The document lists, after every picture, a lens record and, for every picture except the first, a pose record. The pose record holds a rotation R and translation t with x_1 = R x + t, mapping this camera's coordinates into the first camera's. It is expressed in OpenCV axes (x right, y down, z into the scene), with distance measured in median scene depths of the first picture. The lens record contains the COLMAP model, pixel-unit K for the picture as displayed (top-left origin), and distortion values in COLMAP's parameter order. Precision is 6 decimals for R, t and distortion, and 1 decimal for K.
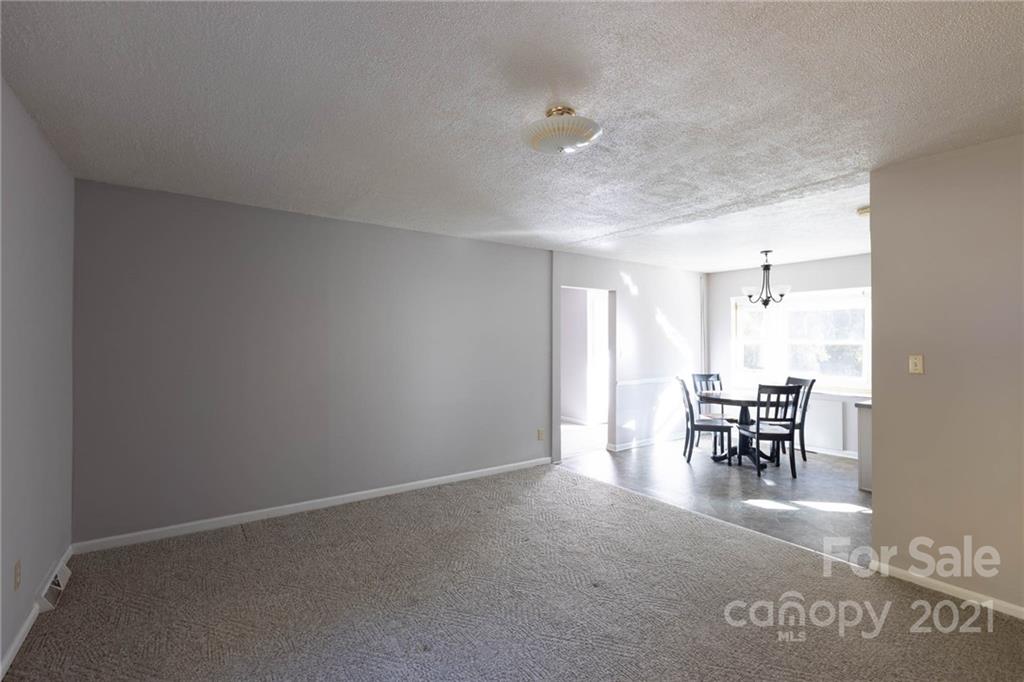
lens RADIAL K [[473.8, 0, 508.6], [0, 473.8, 343.3], [0, 0, 1]] dist [0.000051, 0.000056]
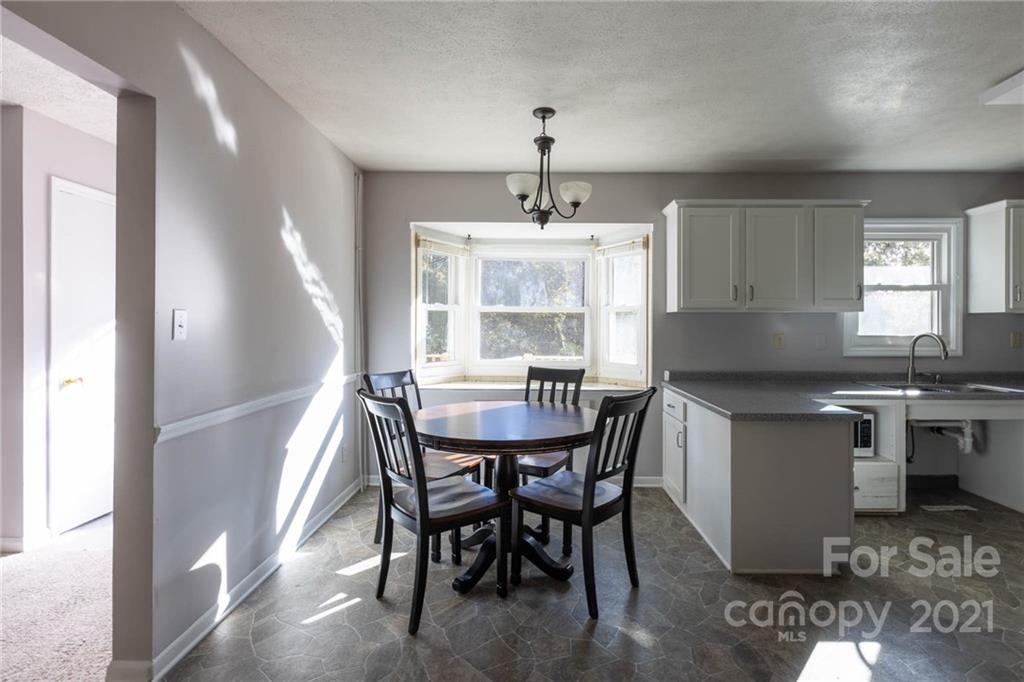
lens RADIAL K [[454.2, 0, 512.5], [0, 454.2, 322.4], [0, 0, 1]] dist [0.000422, 0.000070]
pose [[0.592688, -0.000378, 0.805432, 0.136541], [-0.002525, 0.999994, 0.002328, 0.017865], [-0.805428, -0.003413, 0.592683, 0.672166]]
